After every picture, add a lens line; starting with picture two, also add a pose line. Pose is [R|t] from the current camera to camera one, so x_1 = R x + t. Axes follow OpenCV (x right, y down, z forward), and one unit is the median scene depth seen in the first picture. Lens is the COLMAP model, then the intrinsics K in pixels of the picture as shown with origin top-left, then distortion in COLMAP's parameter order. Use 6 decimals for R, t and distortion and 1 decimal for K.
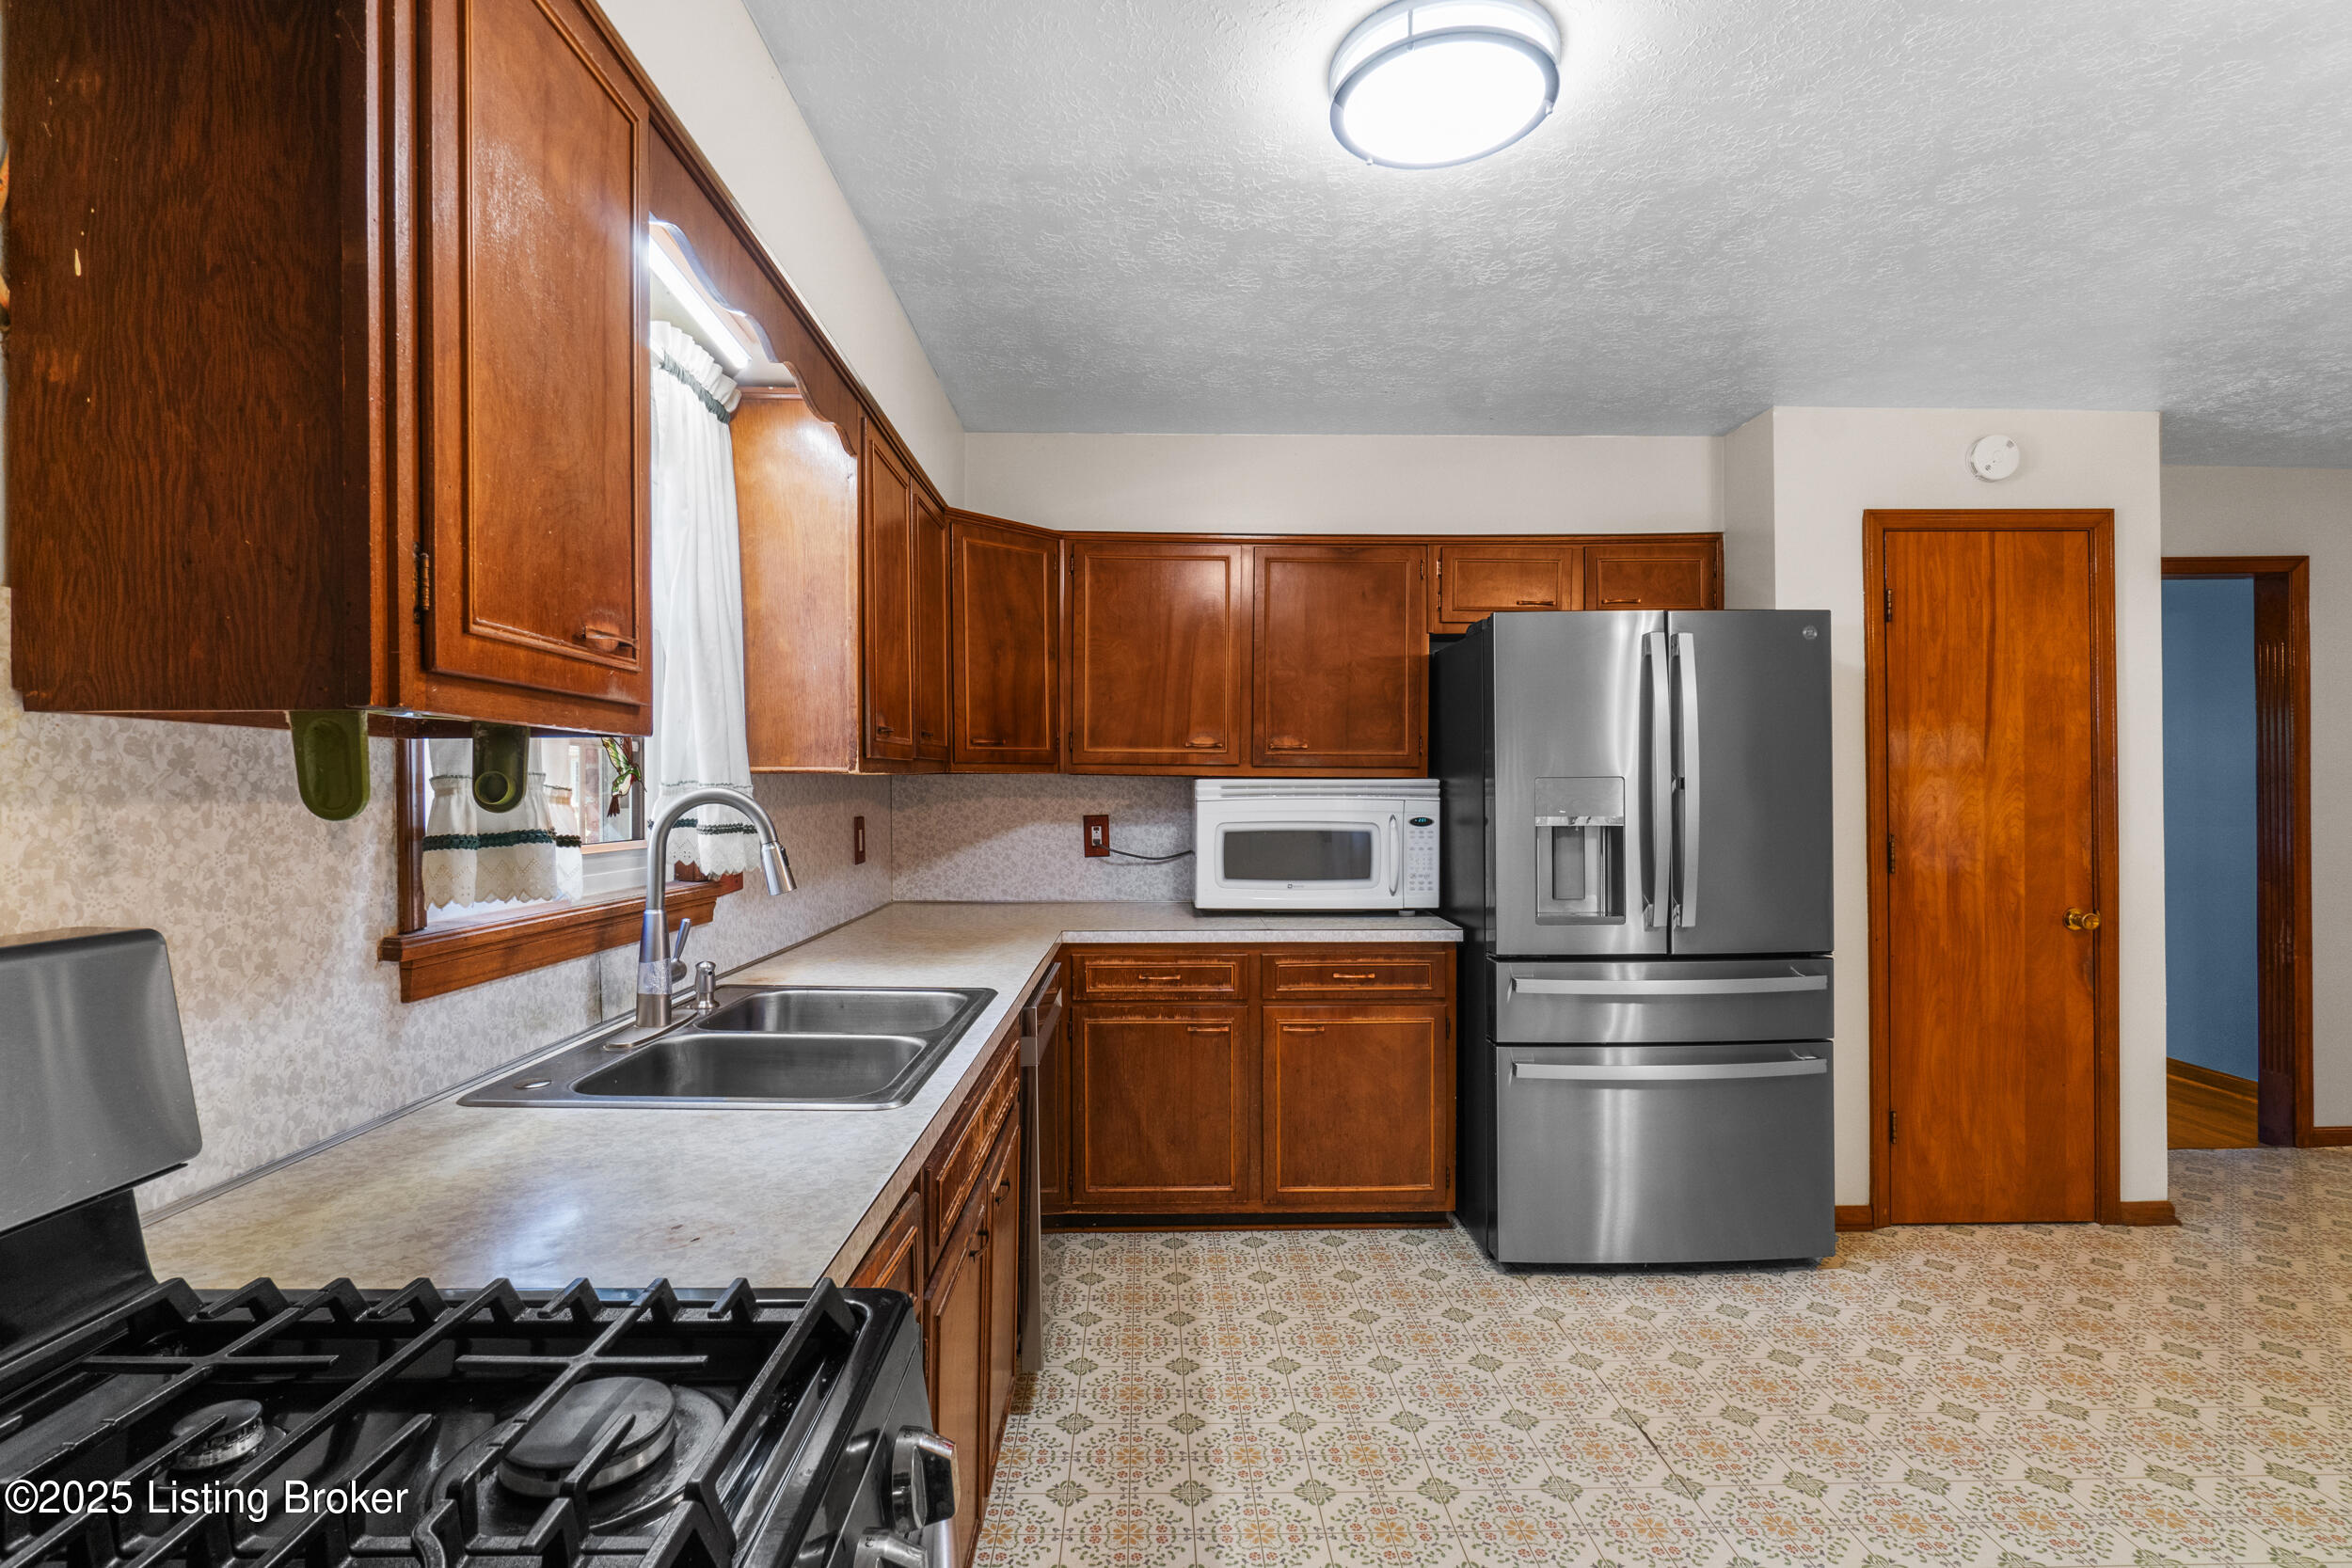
lens RADIAL K [[1110.5, 0, 1156.7], [0, 1110.5, 789.2], [0, 0, 1]] dist [-0.000579, -0.000053]
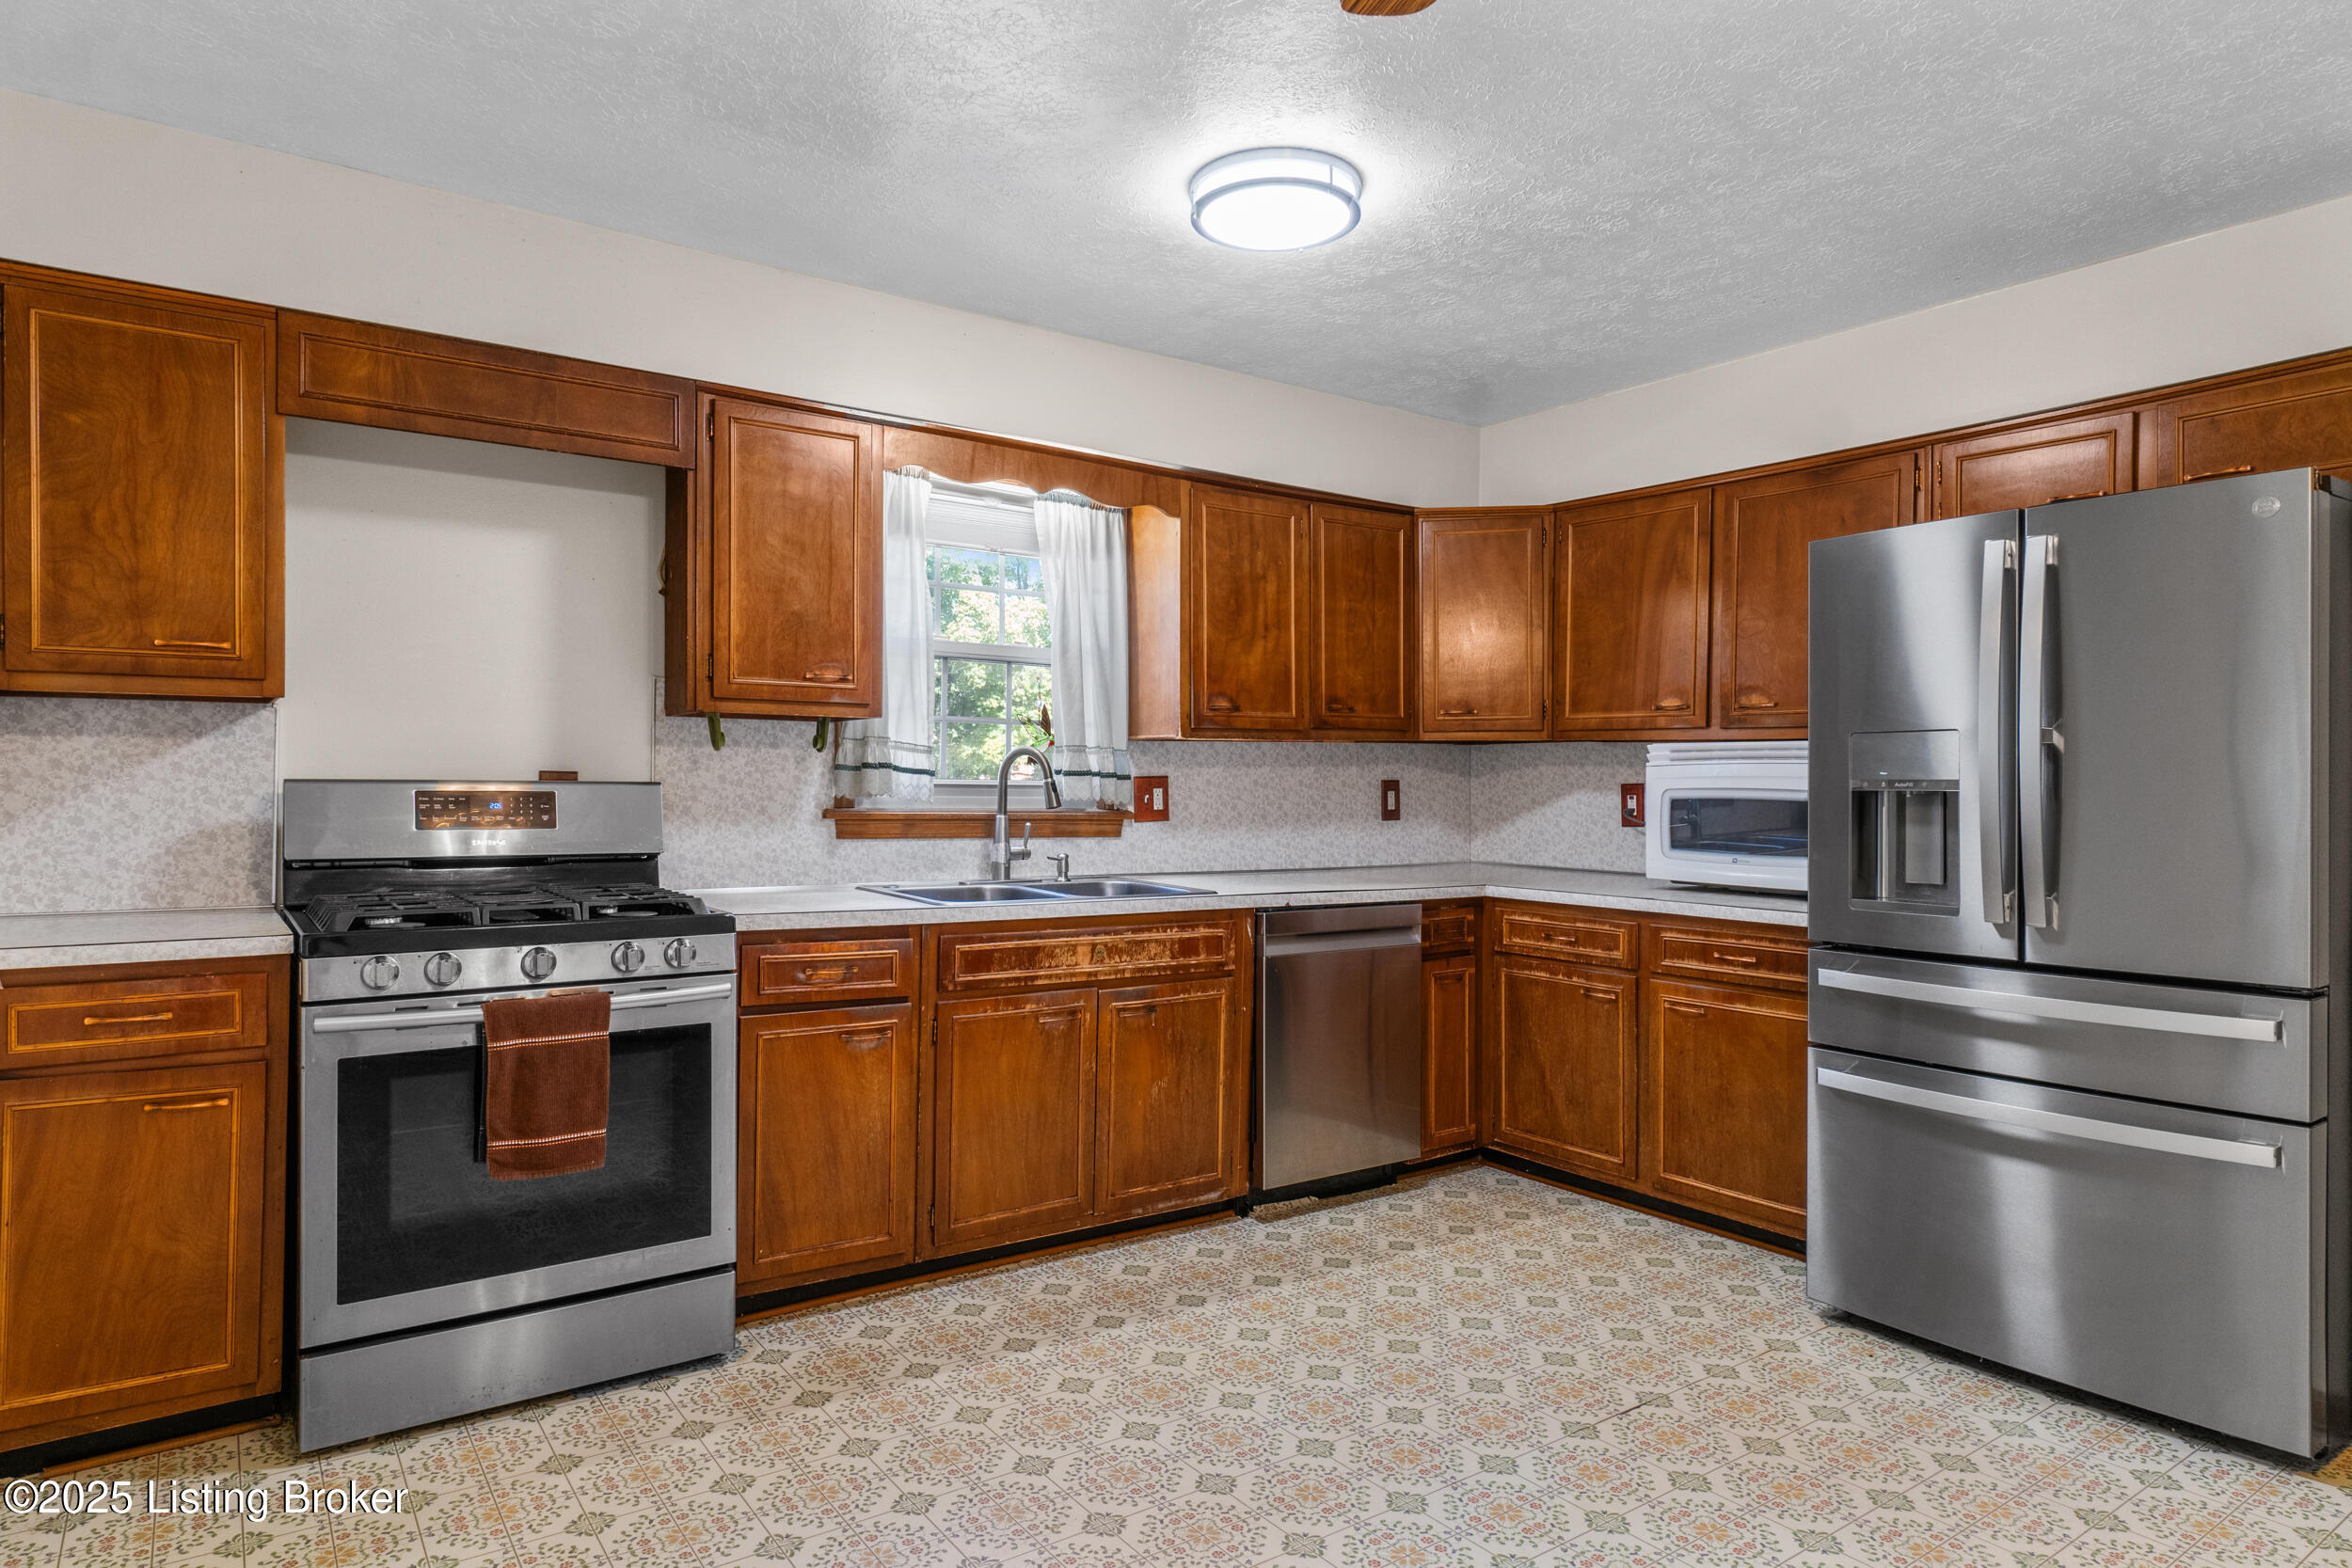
lens RADIAL K [[1368.3, 0, 1176.0], [0, 1368.3, 784.0], [0, 0, 1]] dist [0.014570, -0.000136]
pose [[0.567823, 0.007646, -0.823116, 0.836621], [-0.008222, 0.999960, 0.003616, 0.026953], [0.823110, 0.004715, 0.567862, -0.007149]]
